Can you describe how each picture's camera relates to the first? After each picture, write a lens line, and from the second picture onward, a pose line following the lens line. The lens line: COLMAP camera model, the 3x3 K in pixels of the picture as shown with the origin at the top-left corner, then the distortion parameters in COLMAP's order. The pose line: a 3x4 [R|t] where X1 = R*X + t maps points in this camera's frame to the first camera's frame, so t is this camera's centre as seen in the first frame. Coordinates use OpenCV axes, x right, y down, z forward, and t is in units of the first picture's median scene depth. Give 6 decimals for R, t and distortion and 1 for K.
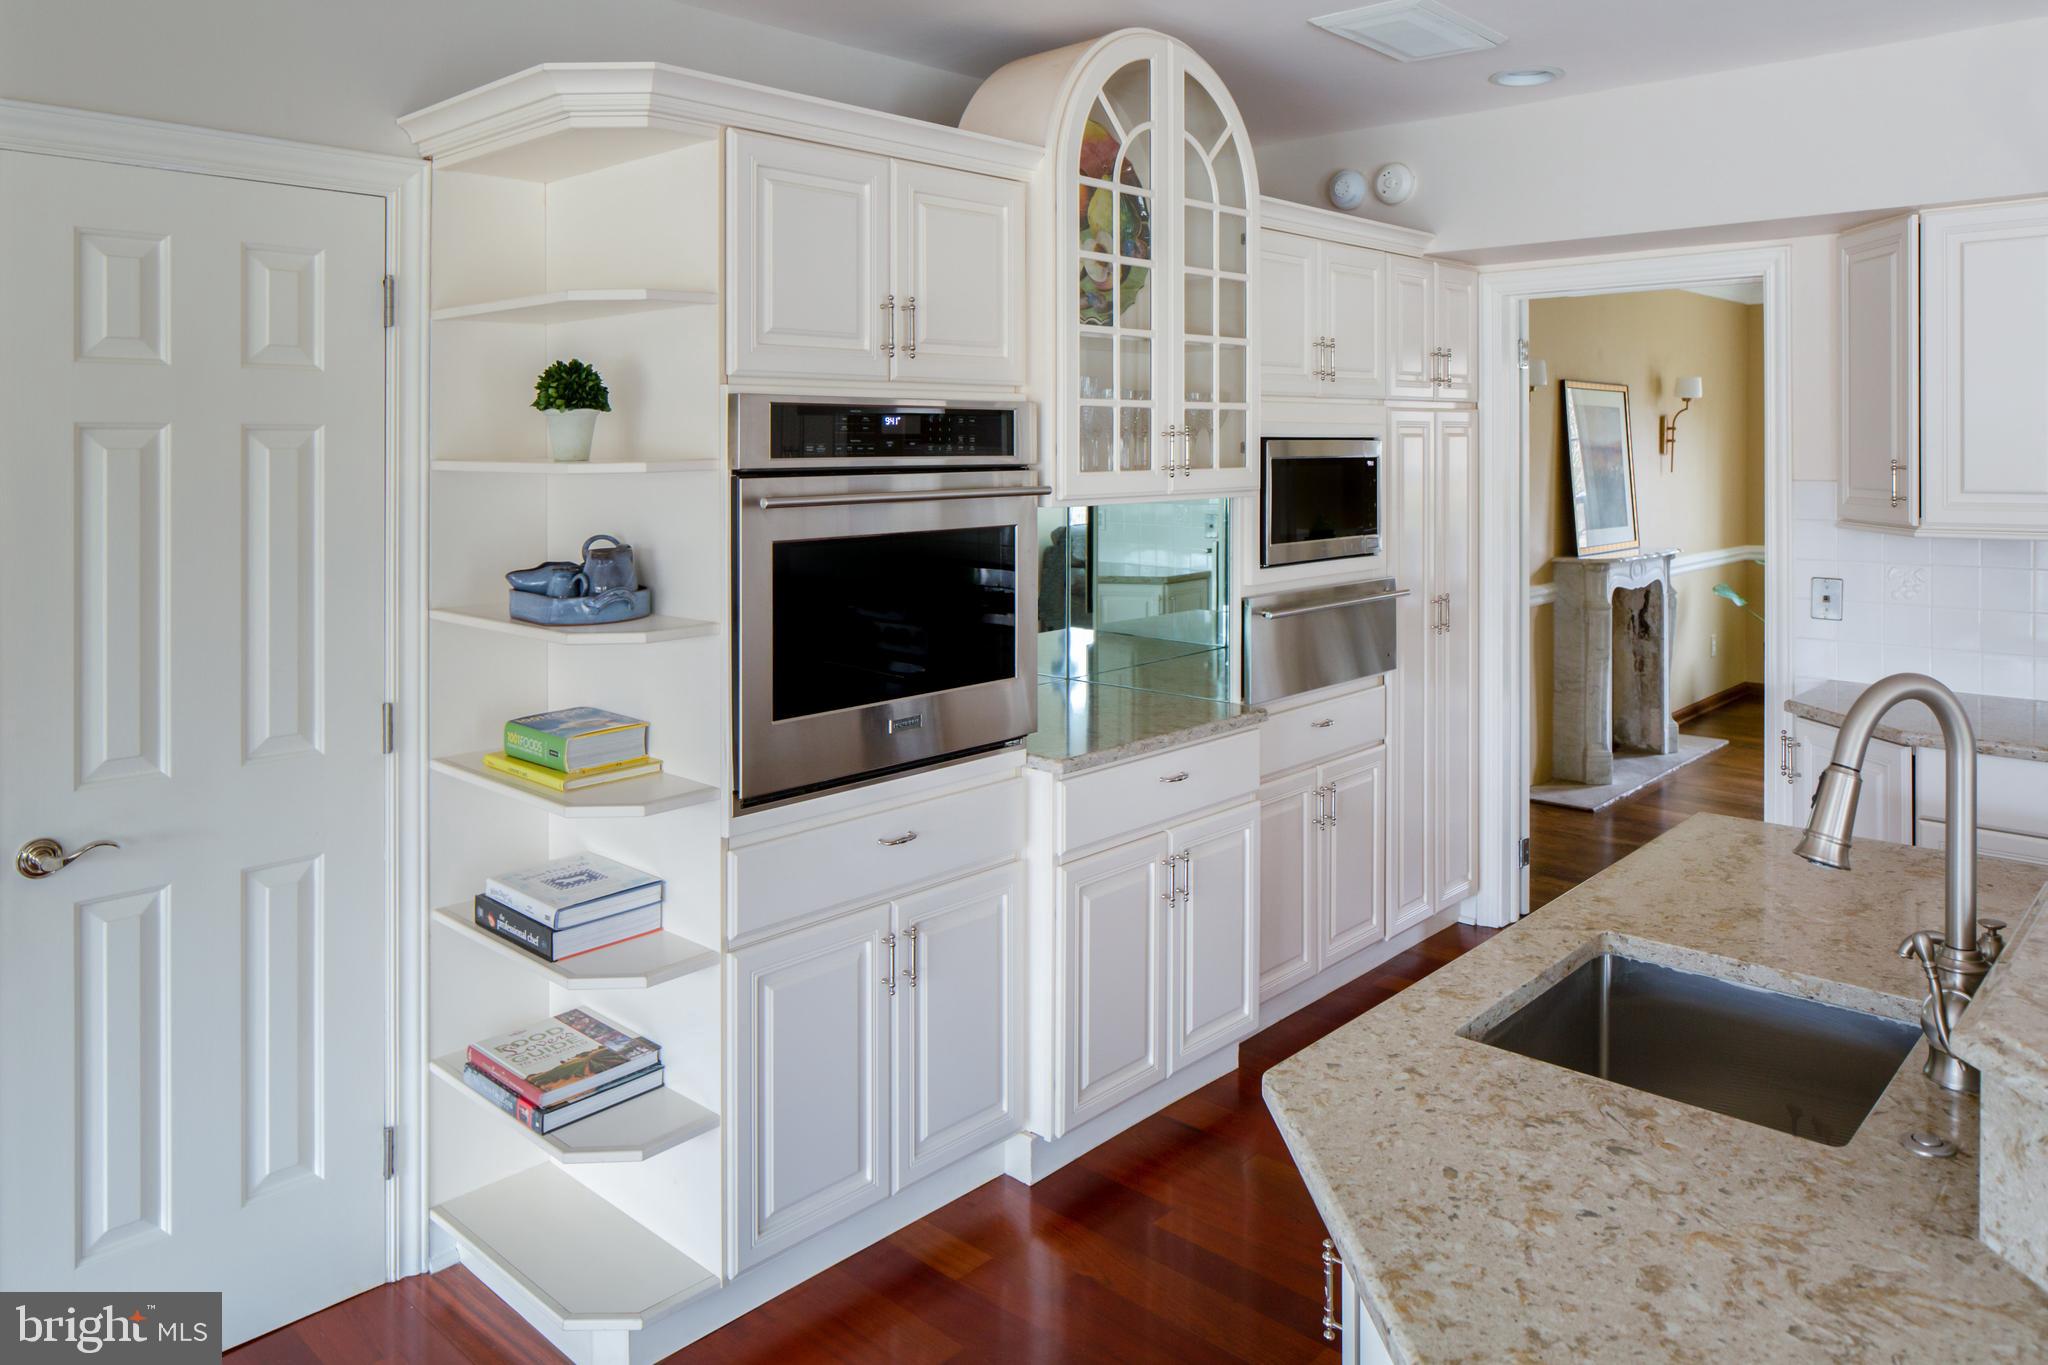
lens RADIAL K [[1383.9, 0, 1019.2], [0, 1383.9, 734.6], [0, 0, 1]] dist [-0.002334, -0.001526]
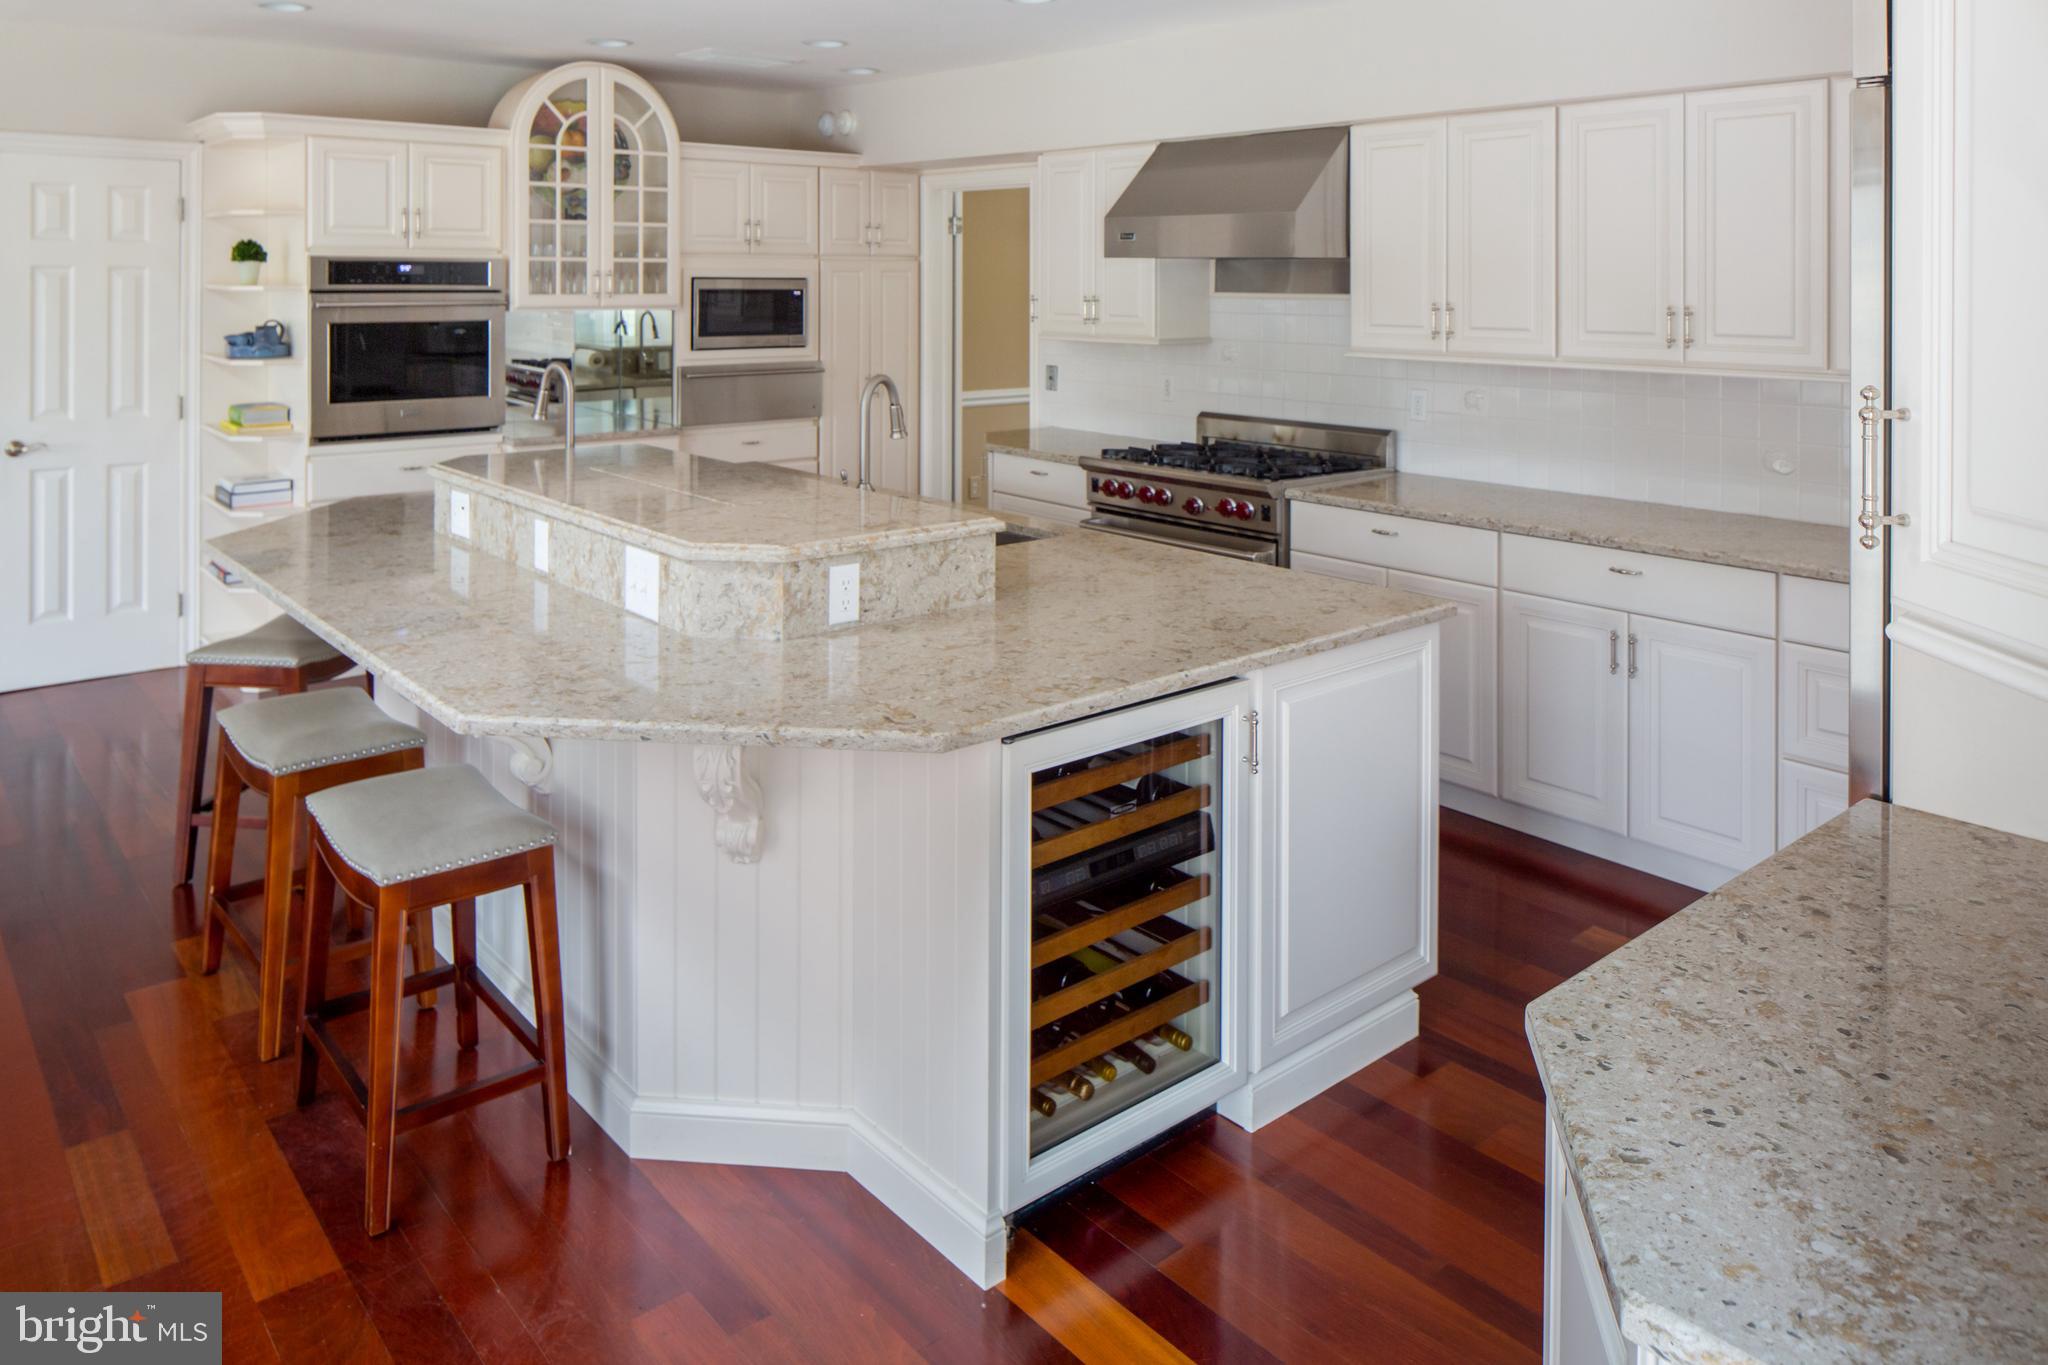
lens RADIAL K [[1381.2, 0, 1027.9], [0, 1381.2, 610.2], [0, 0, 1]] dist [0.000352, -0.000034]
pose [[0.993524, 0.038115, -0.107038, 1.075875], [-0.034898, 0.998886, 0.031768, 0.191519], [0.108130, -0.027827, 0.993747, -0.988954]]
